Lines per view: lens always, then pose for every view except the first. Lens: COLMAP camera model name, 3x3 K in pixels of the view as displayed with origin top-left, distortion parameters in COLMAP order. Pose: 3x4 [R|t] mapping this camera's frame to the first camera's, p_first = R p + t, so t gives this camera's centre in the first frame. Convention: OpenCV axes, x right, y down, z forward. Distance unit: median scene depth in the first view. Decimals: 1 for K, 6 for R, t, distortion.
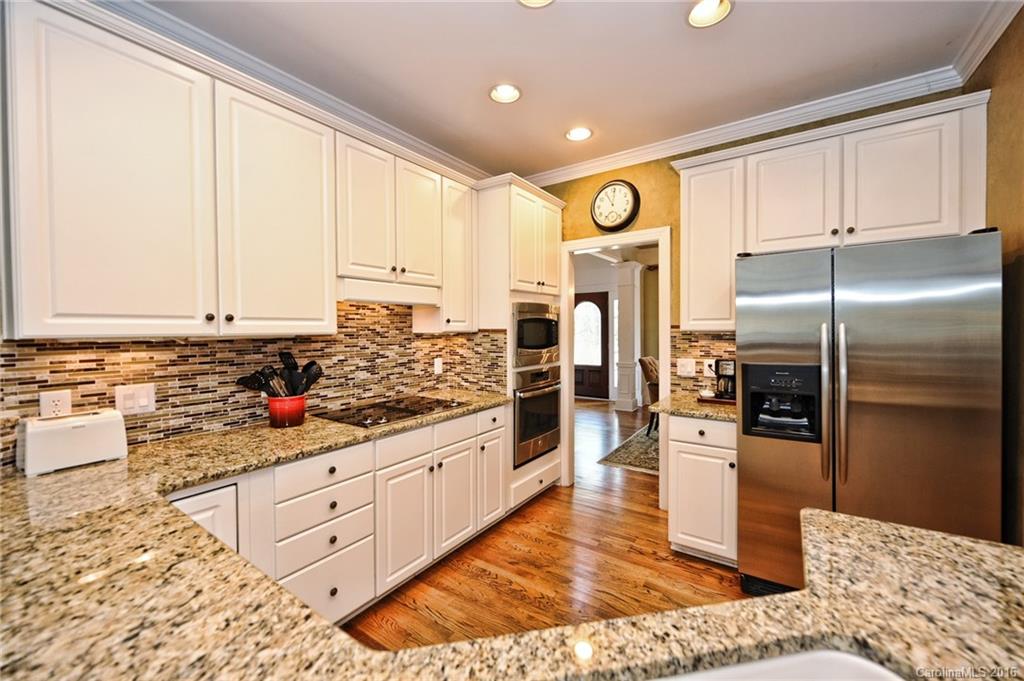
lens RADIAL K [[403.5, 0, 512.2], [0, 403.5, 334.8], [0, 0, 1]] dist [0.000331, -0.000004]
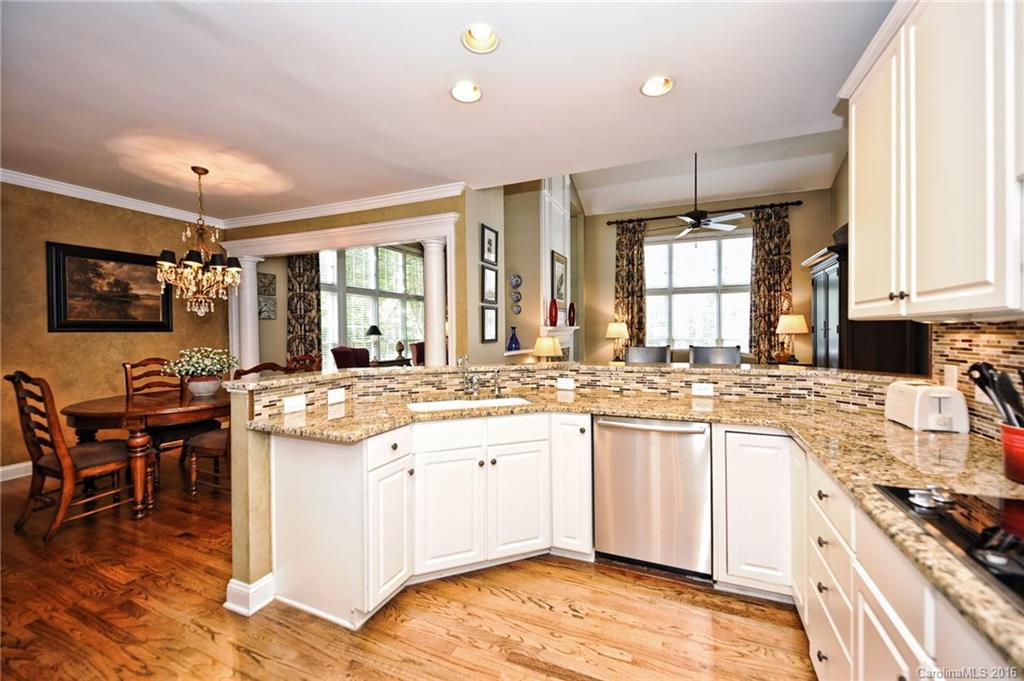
lens RADIAL K [[403.5, 0, 513.9], [0, 403.5, 334.9], [0, 0, 1]] dist [0.000331, -0.000004]
pose [[-0.980623, 0.015385, -0.195298, 0.271611], [0.010991, 0.999662, 0.023565, 0.012529], [0.195595, 0.020962, -0.980461, 1.735991]]
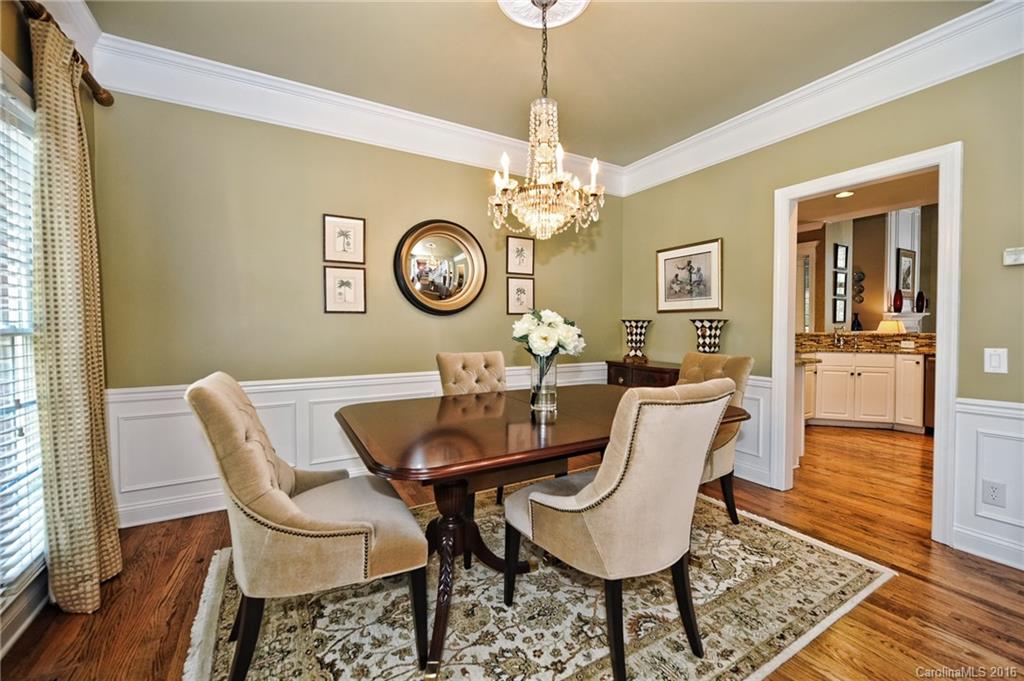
lens RADIAL K [[419.0, 0, 515.2], [0, 419.0, 336.2], [0, 0, 1]] dist [-0.002286, -0.000140]
pose [[-0.903416, -0.002675, 0.428758, 0.905358], [0.013982, 0.999265, 0.035694, 0.054977], [-0.428538, 0.038242, -0.902714, 3.769382]]
